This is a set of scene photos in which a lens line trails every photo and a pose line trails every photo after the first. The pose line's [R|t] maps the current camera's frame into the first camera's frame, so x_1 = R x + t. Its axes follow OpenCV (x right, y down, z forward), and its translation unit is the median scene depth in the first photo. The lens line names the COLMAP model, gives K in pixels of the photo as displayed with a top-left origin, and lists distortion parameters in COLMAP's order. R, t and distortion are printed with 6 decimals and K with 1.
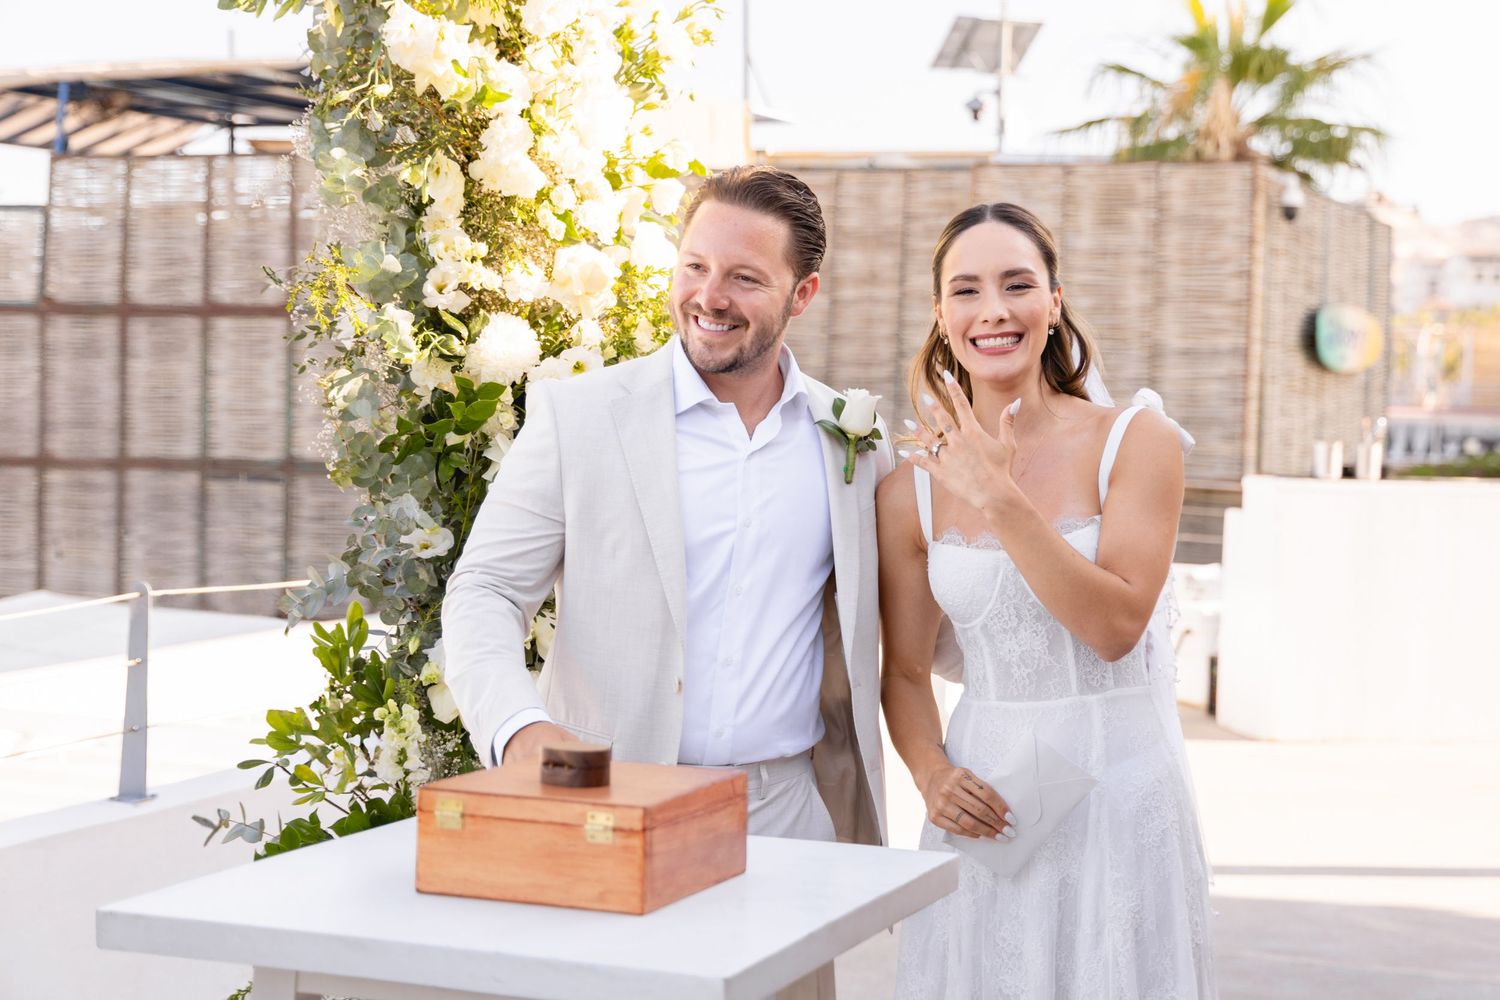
lens RADIAL K [[2642.4, 0, 754.8], [0, 2642.4, 488.9], [0, 0, 1]] dist [0.052957, 0.000000]
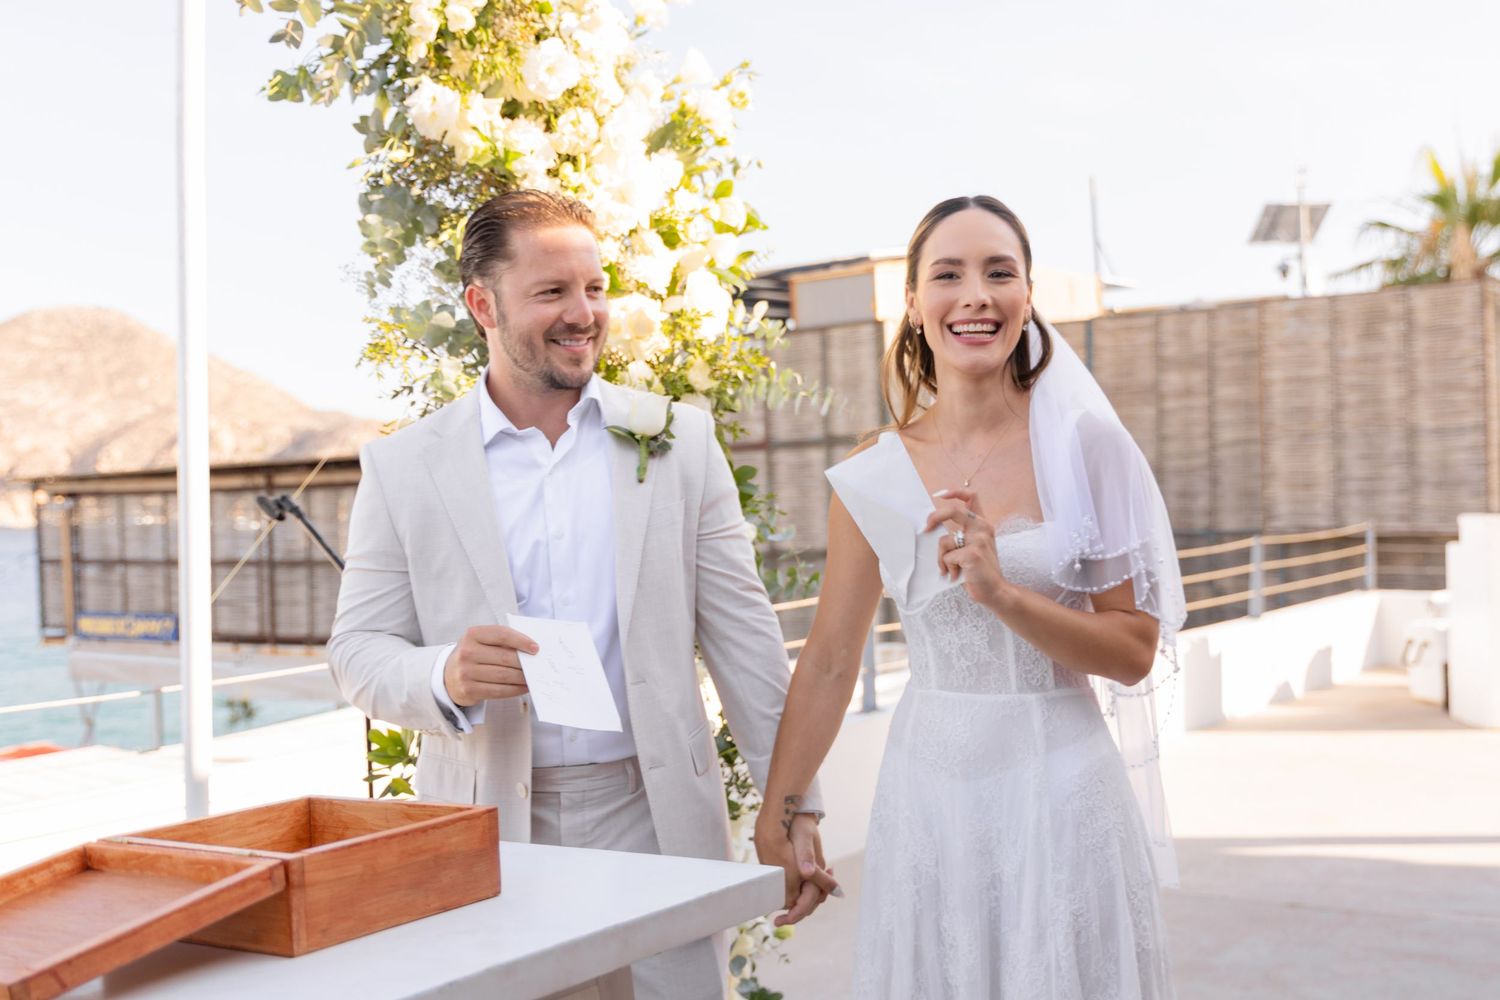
lens RADIAL K [[1832.0, 0, 796.9], [0, 1832.0, 498.9], [0, 0, 1]] dist [0.065679, 0.000000]
pose [[0.979269, -0.058877, -0.193820, 0.146427], [0.051109, 0.997686, -0.044844, 0.030549], [0.196012, 0.034008, 0.980012, 0.275344]]
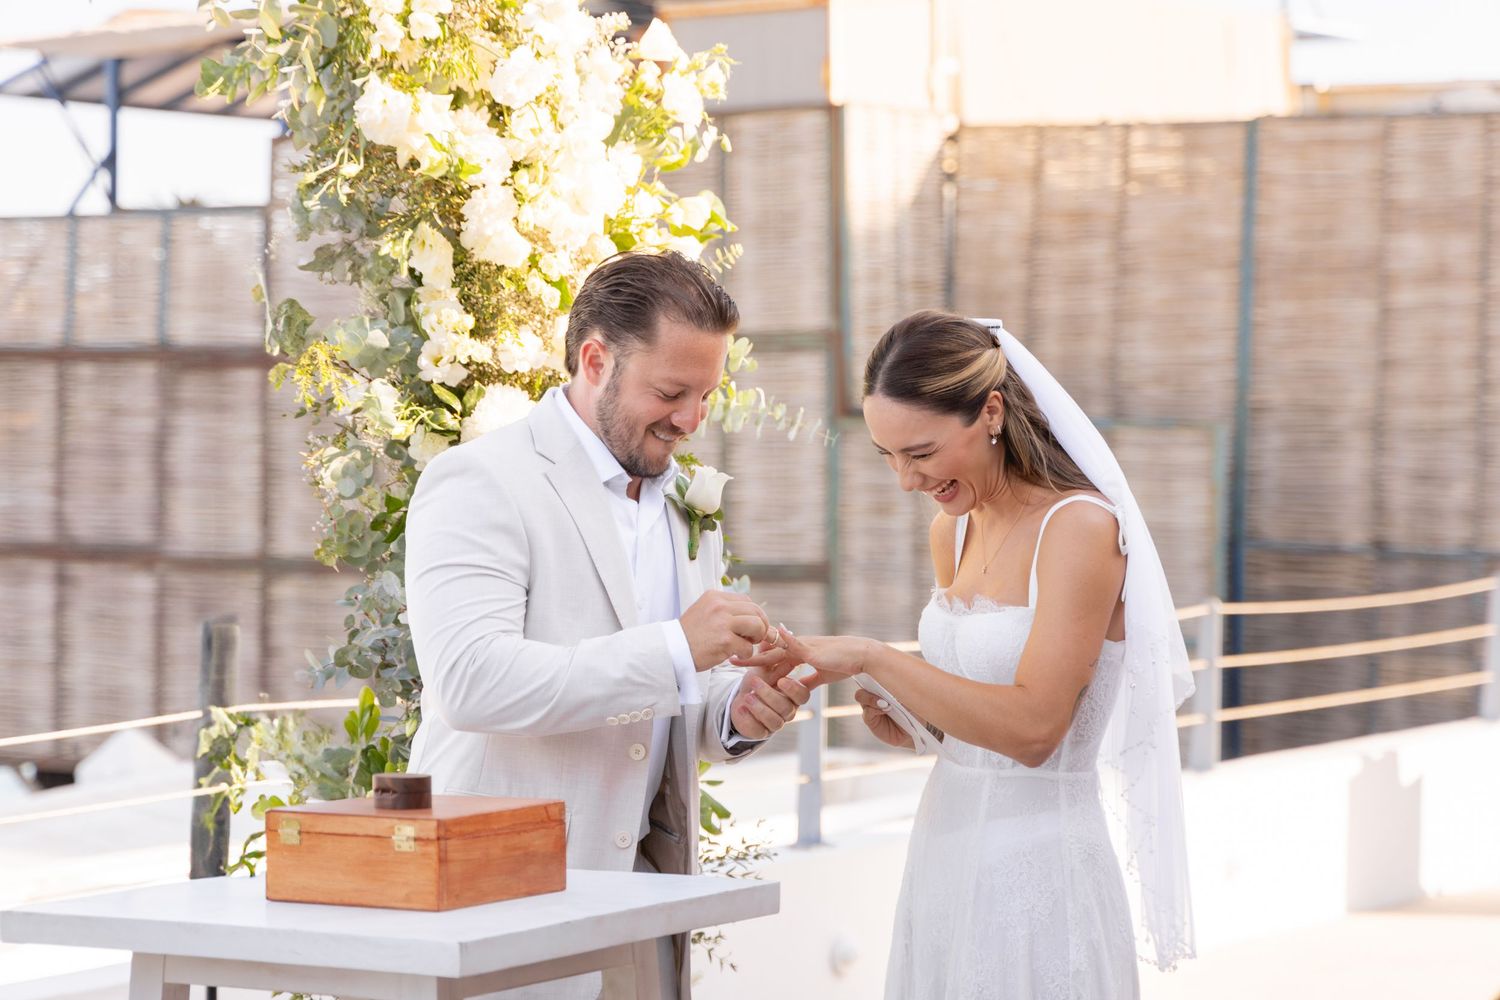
lens RADIAL K [[4238.1, 0, 746.1], [0, 4238.1, 501.2], [0, 0, 1]] dist [0.060883, 0.000000]
pose [[0.986084, -0.021026, -0.164912, 0.250232], [0.016953, 0.999516, -0.026064, 0.018318], [0.165380, 0.022906, 0.985964, -0.518440]]
